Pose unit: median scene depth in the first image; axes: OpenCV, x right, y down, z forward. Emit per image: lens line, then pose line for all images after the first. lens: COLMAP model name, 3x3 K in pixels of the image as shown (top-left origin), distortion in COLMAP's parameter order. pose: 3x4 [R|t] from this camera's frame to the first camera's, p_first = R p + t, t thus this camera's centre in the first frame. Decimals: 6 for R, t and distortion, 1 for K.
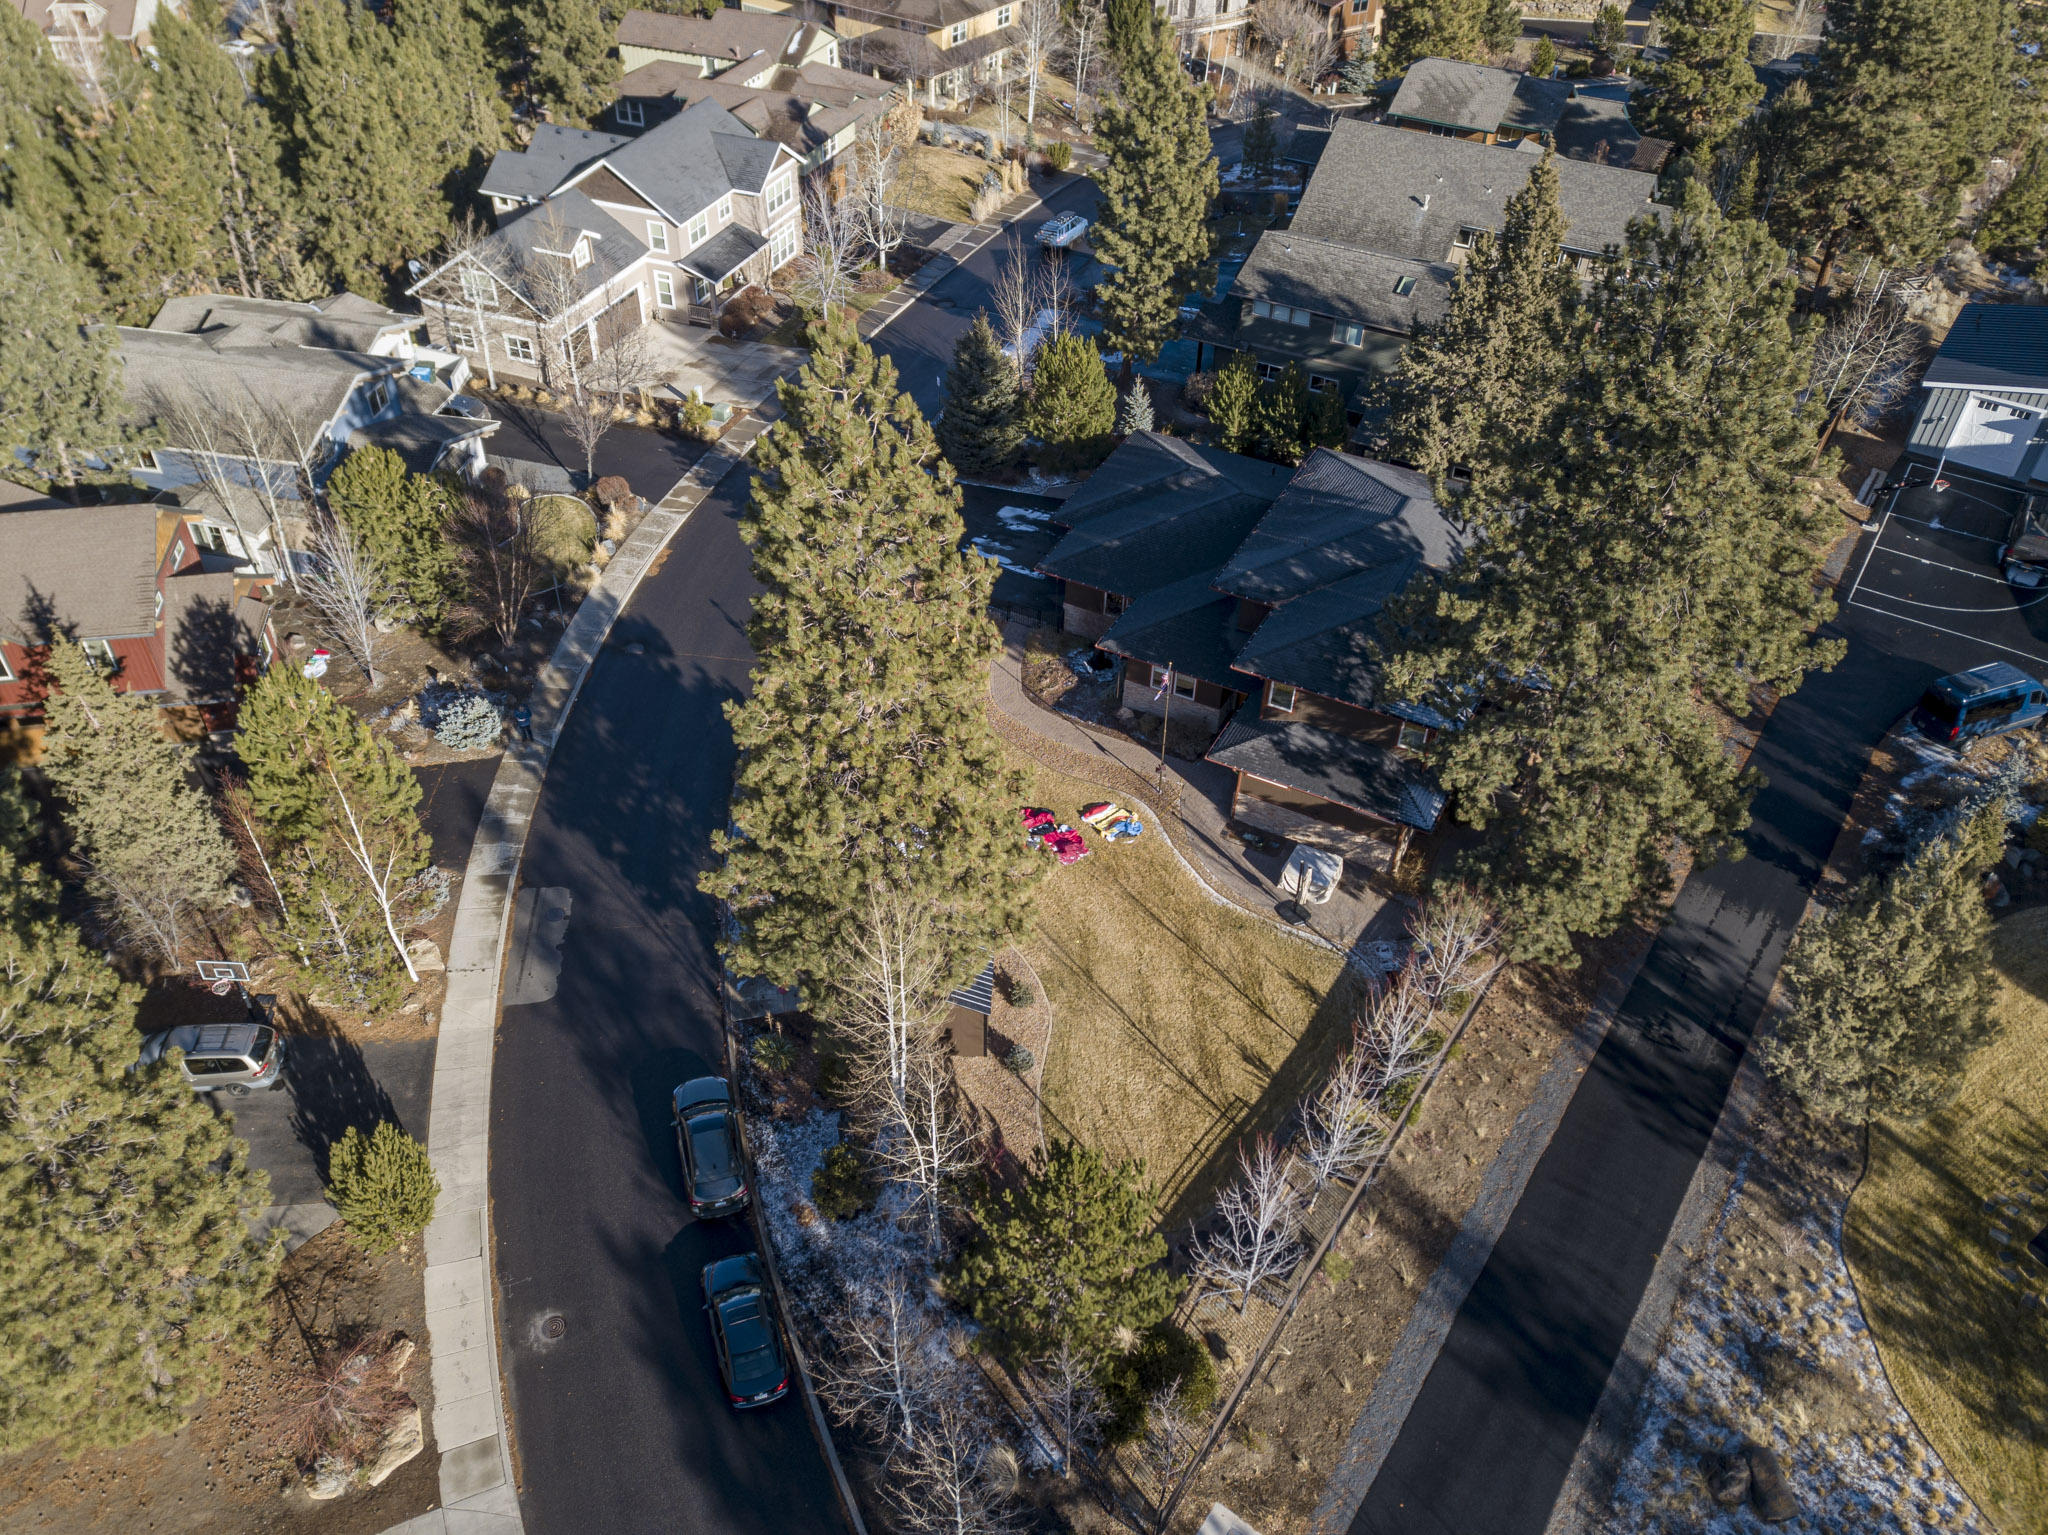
lens RADIAL K [[1547.3, 0, 1024.0], [0, 1547.3, 767.5], [0, 0, 1]] dist [0.032020, -0.008599]
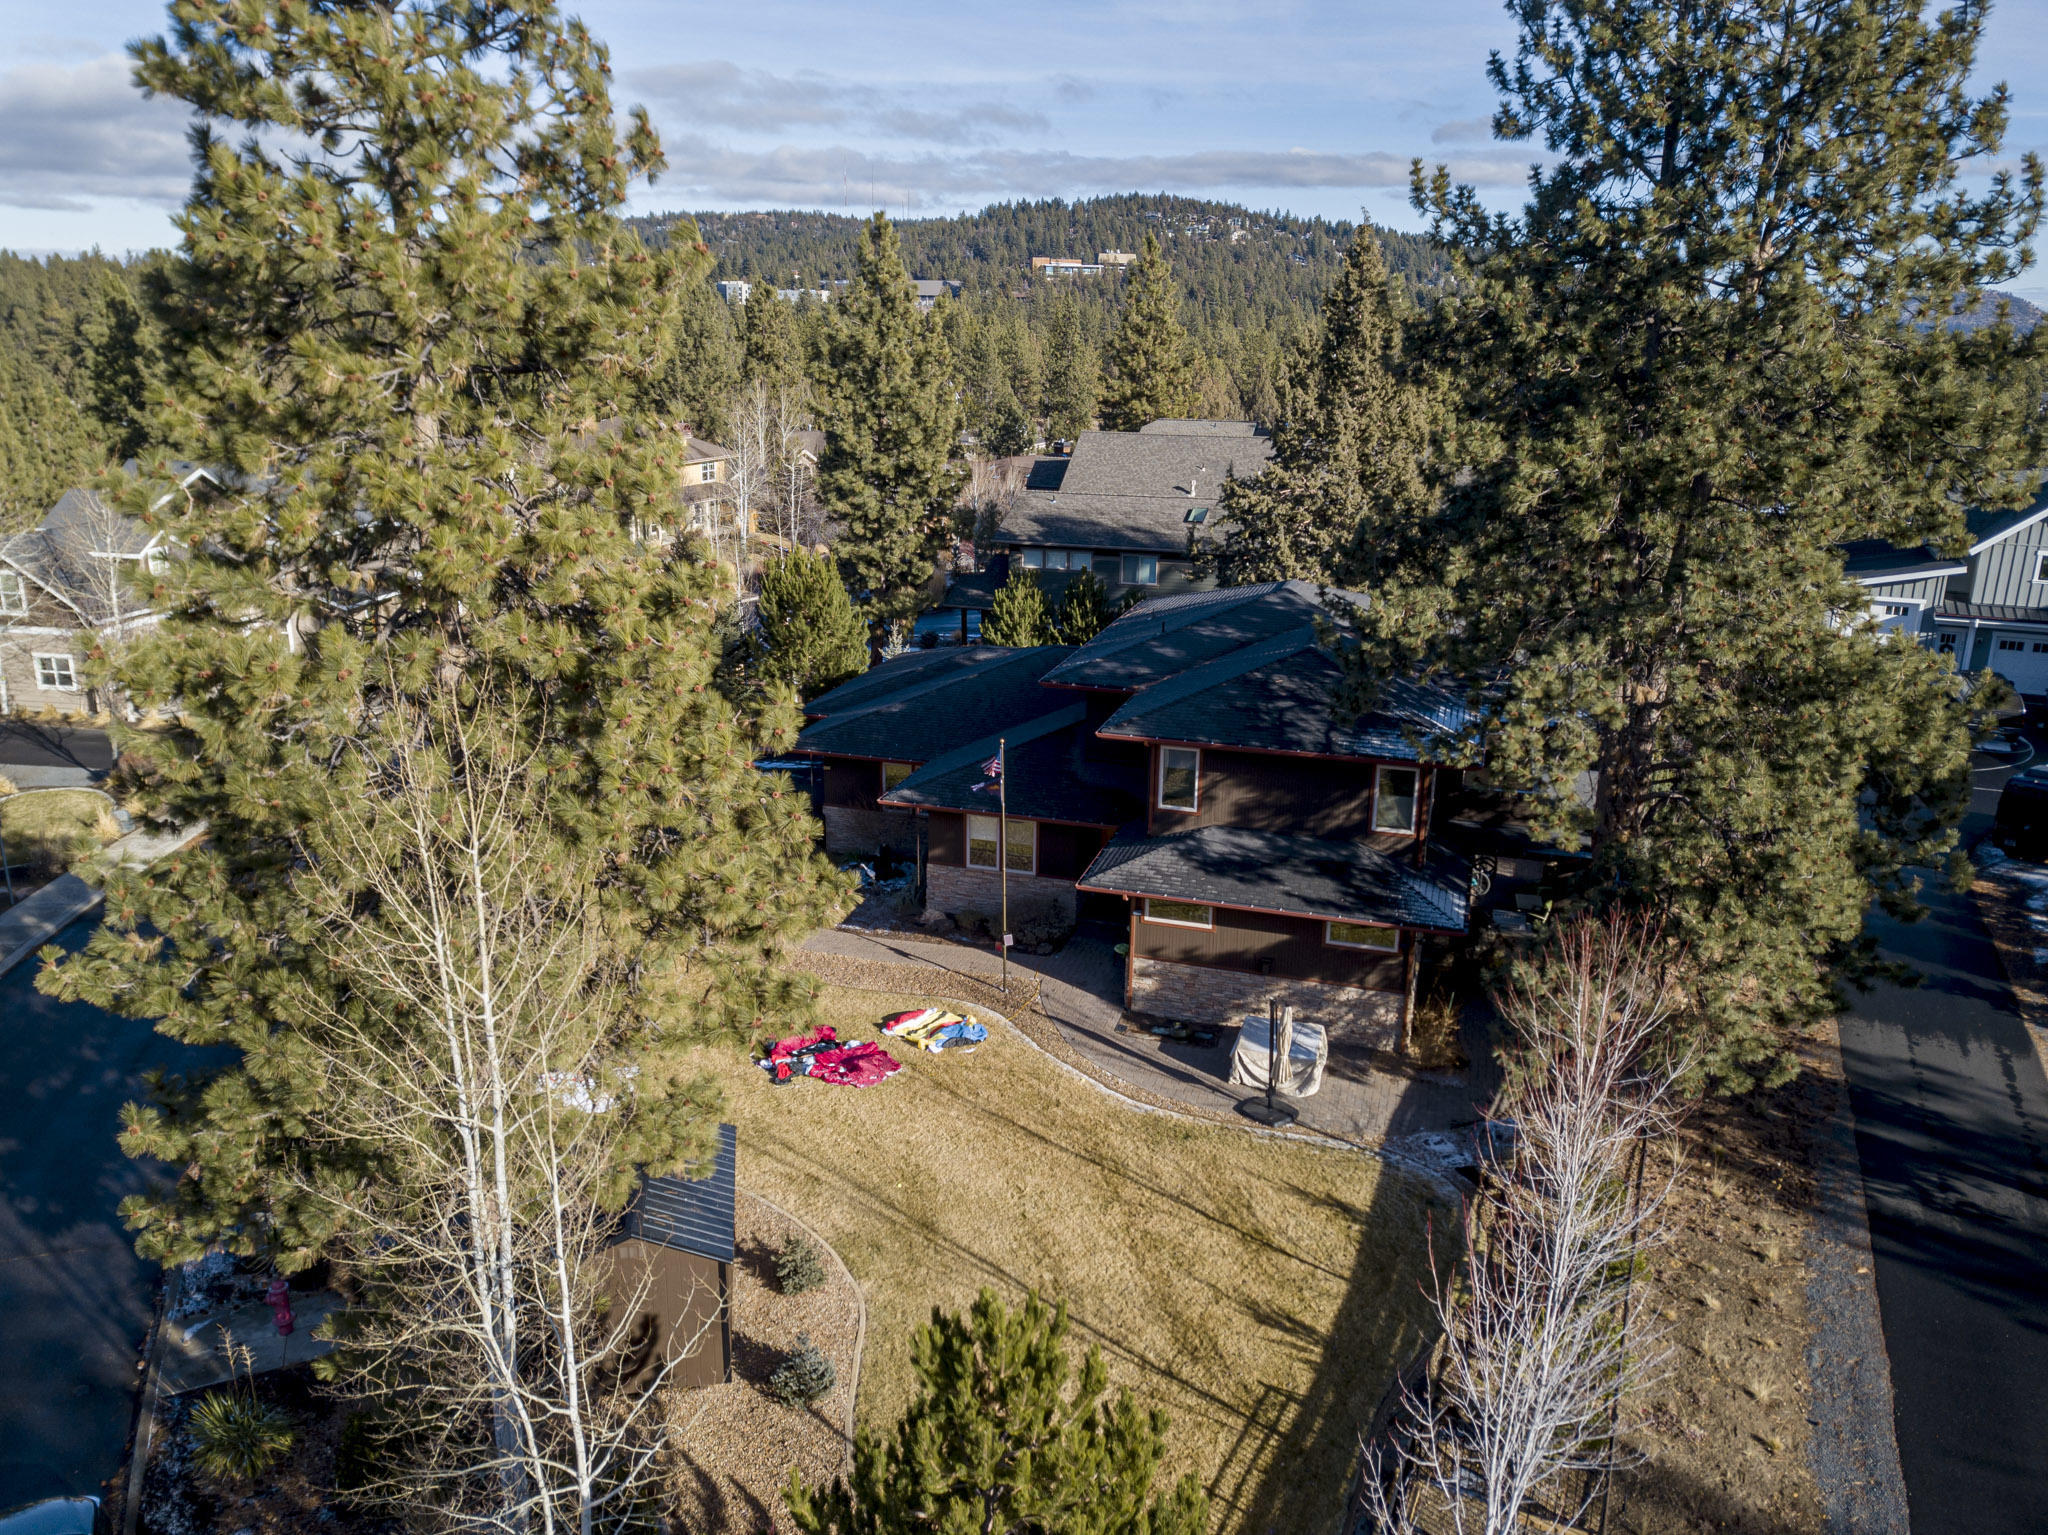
lens RADIAL K [[1568.4, 0, 1024.0], [0, 1568.4, 767.5], [0, 0, 1]] dist [0.015291, 0.004281]
pose [[0.982631, -0.071200, 0.171371, -0.005373], [0.132604, 0.915428, -0.380011, 0.179247], [-0.129821, 0.396134, 0.908969, 0.415972]]
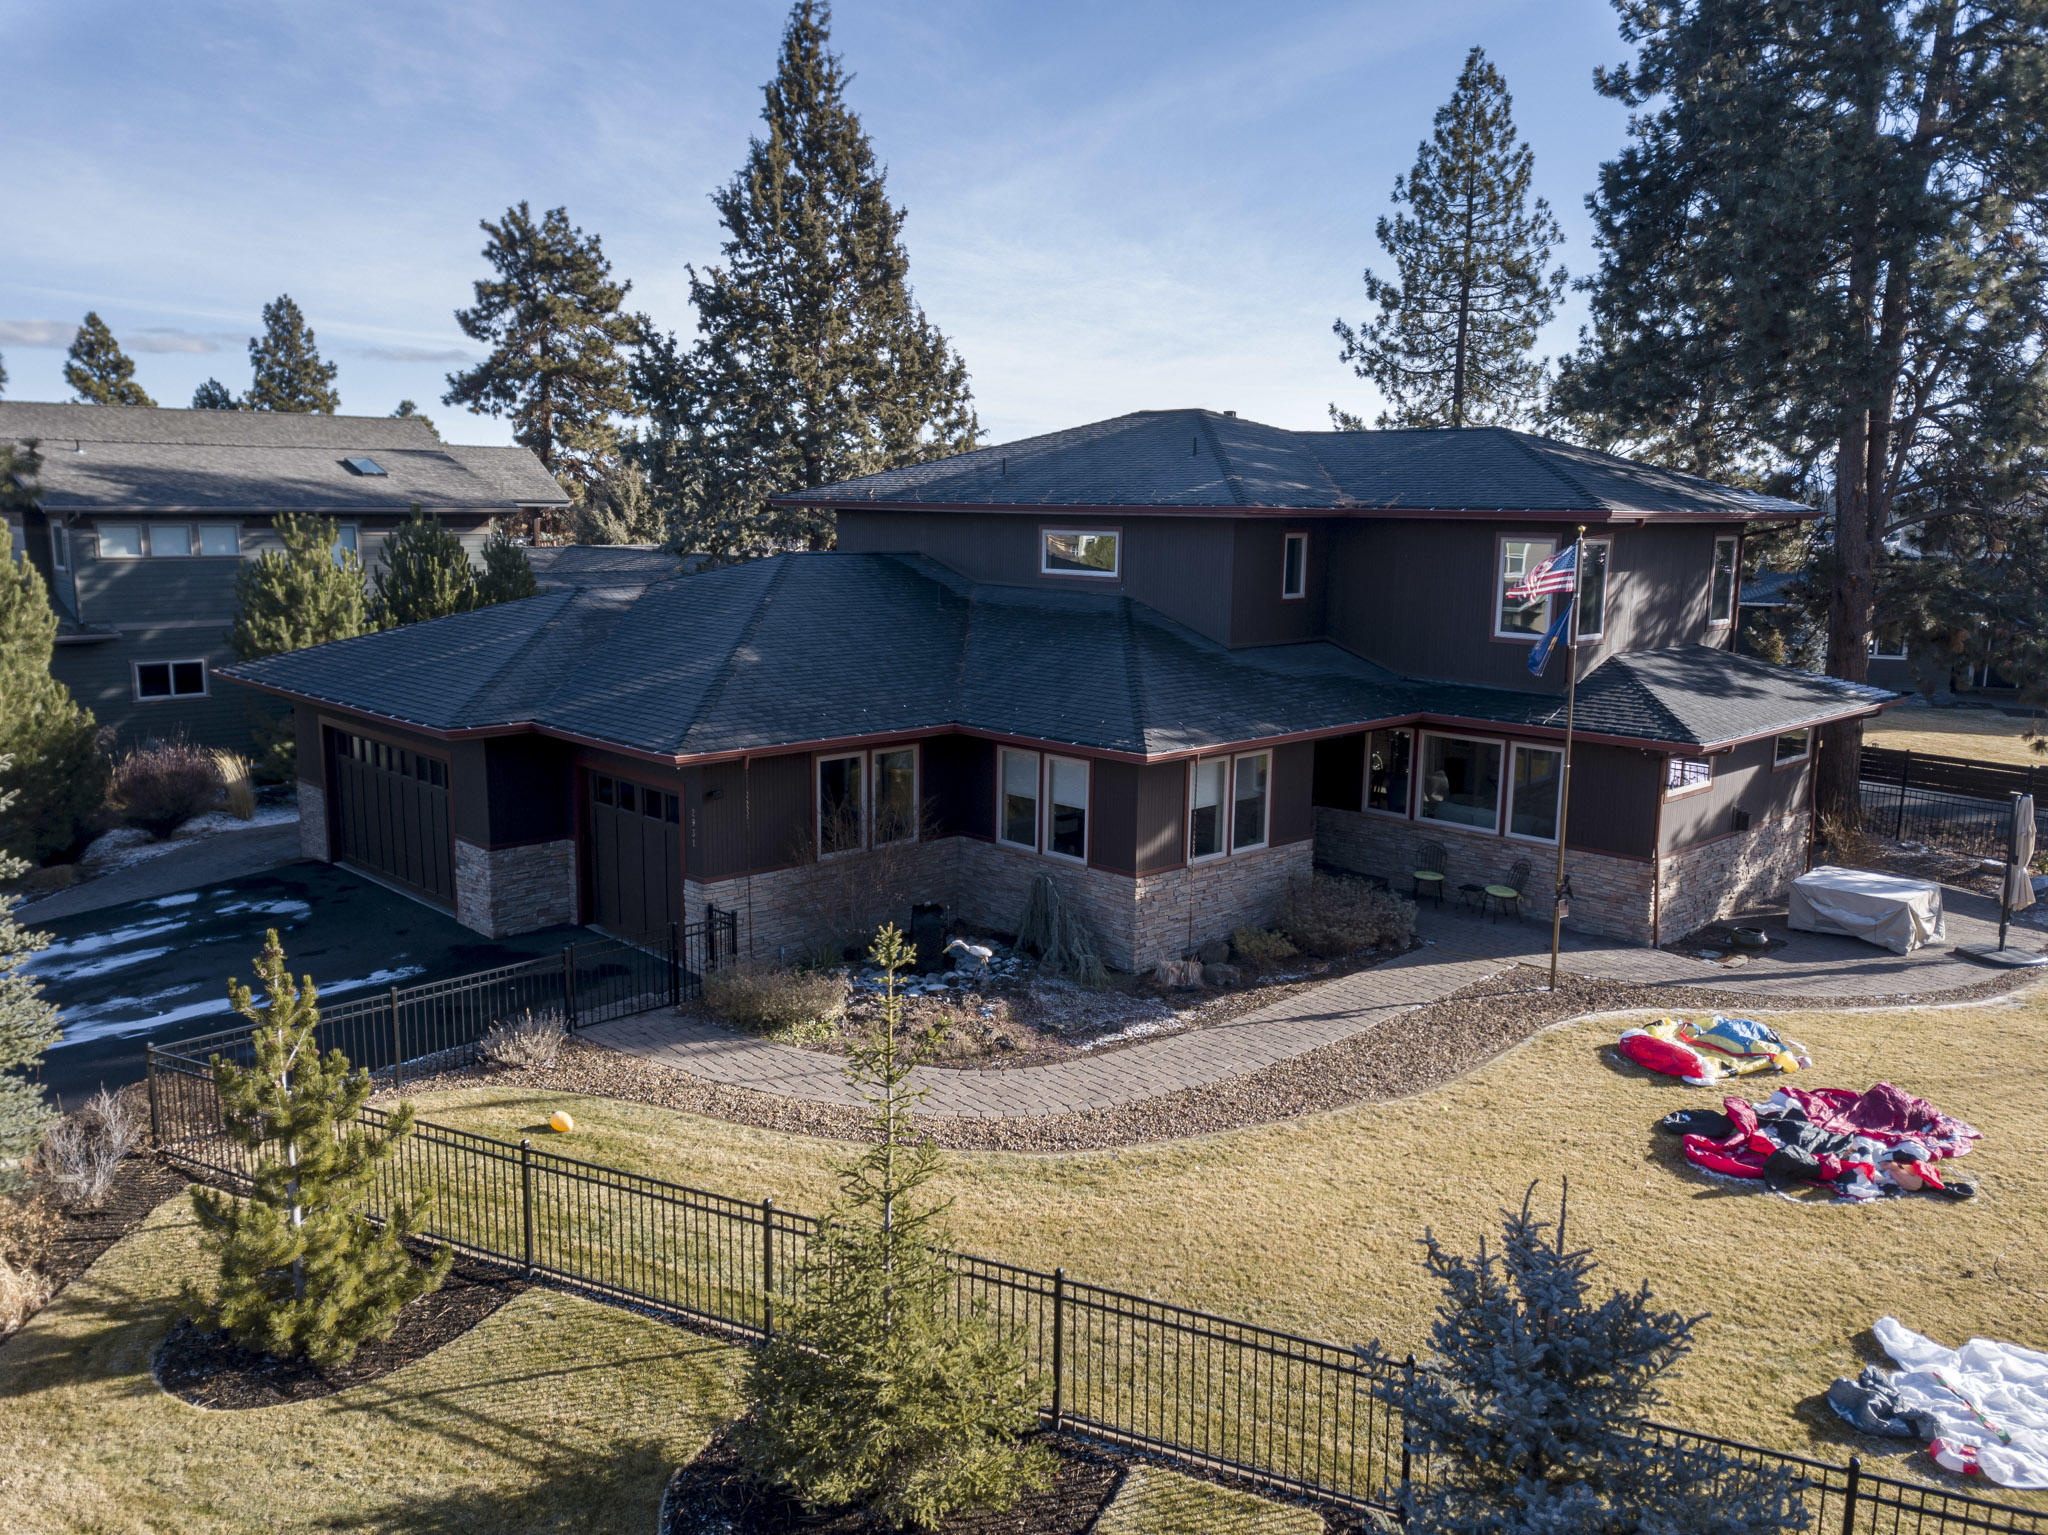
lens RADIAL K [[1547.3, 0, 1024.0], [0, 1547.3, 767.5], [0, 0, 1]] dist [0.032020, -0.008599]
pose [[0.319483, -0.191615, 0.928016, -0.281565], [0.609603, 0.791344, -0.046470, -0.084316], [-0.725476, 0.580567, 0.369630, 0.965997]]
